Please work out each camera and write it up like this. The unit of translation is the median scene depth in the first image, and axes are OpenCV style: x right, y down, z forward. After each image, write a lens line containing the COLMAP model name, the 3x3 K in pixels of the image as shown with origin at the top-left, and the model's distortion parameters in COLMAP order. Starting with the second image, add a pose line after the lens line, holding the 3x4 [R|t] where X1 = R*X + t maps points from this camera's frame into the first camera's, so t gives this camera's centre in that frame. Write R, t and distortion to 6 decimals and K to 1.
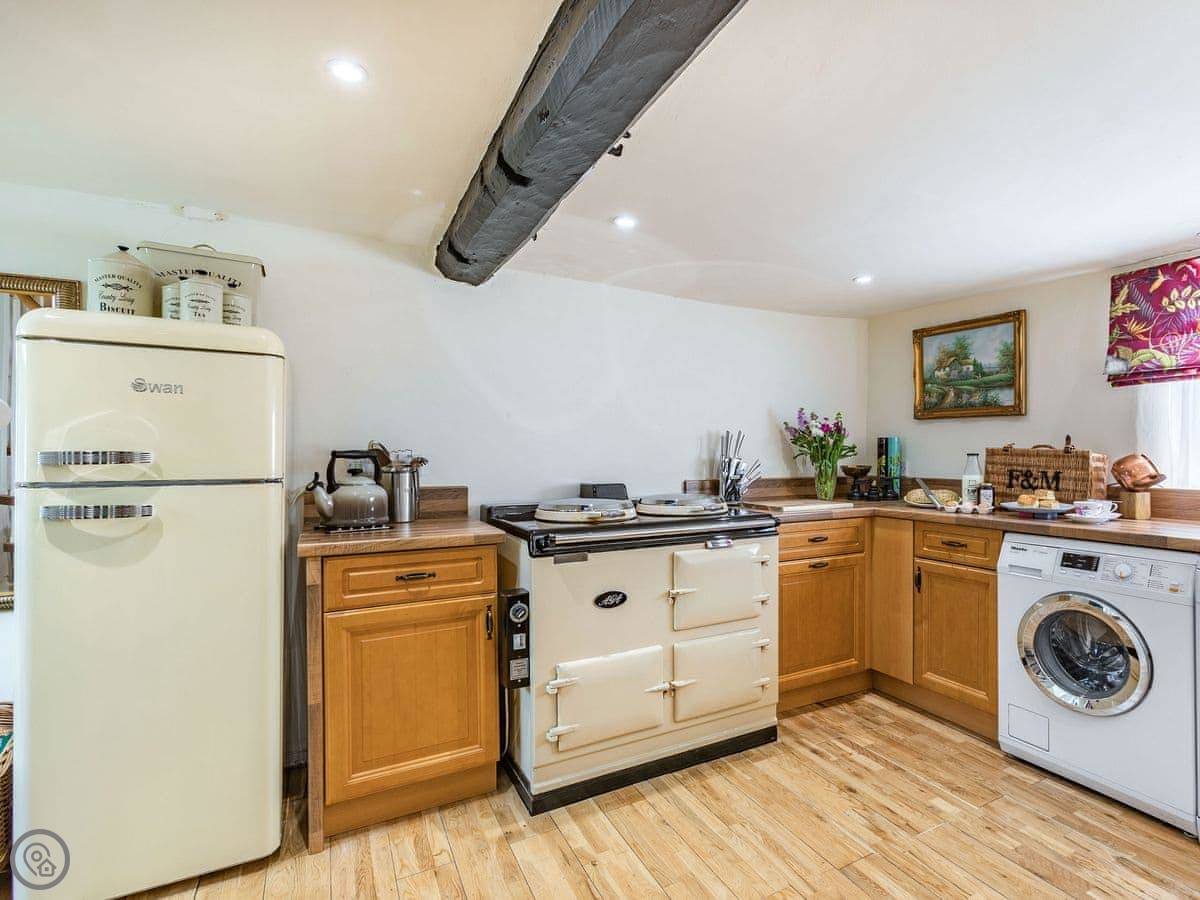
lens RADIAL K [[576.6, 0, 628.1], [0, 576.6, 448.6], [0, 0, 1]] dist [-0.019778, 0.014000]
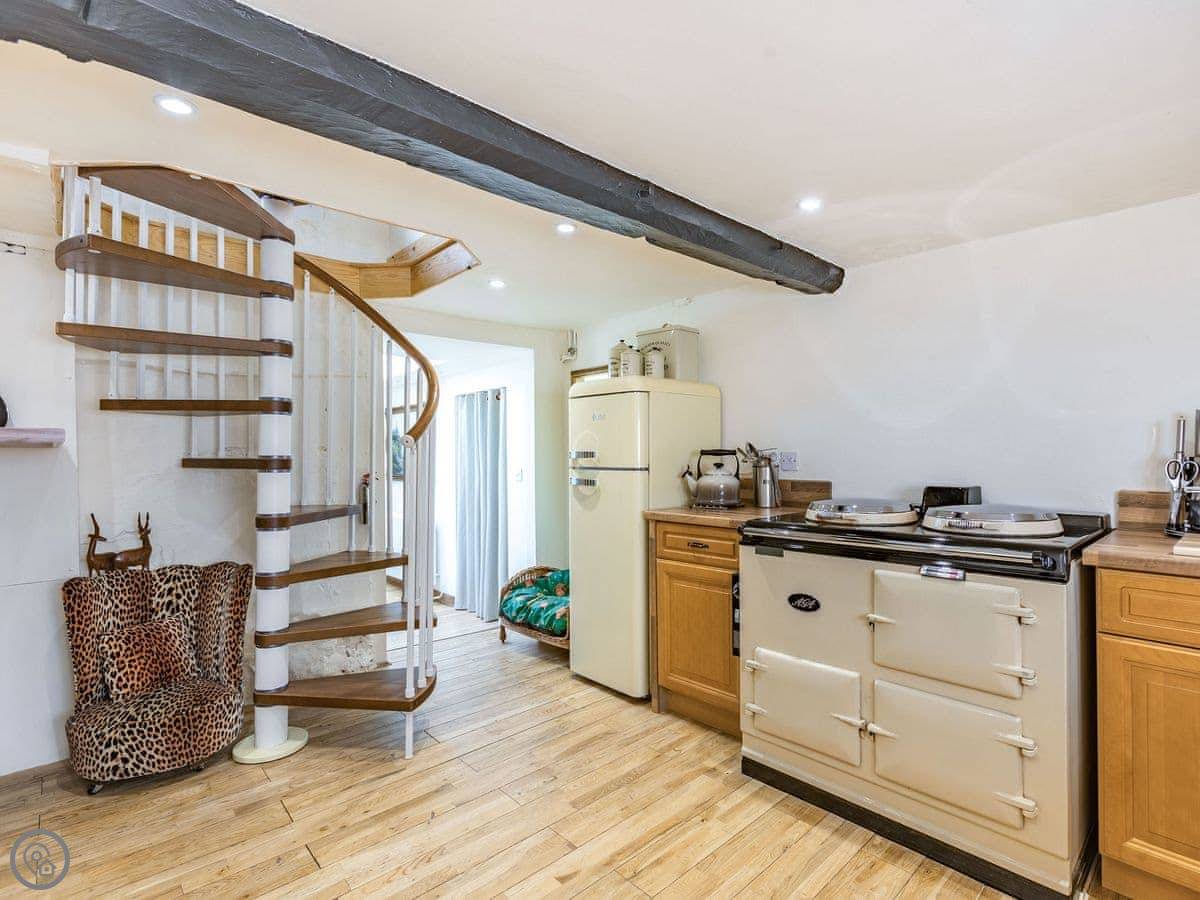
lens RADIAL K [[573.9, 0, 705.1], [0, 573.9, 451.0], [0, 0, 1]] dist [-0.019253, 0.010967]
pose [[0.356468, -0.004492, -0.934297, 0.626579], [0.013166, 0.999913, 0.000216, 0.004736], [0.934215, -0.012378, 0.356496, 0.393980]]
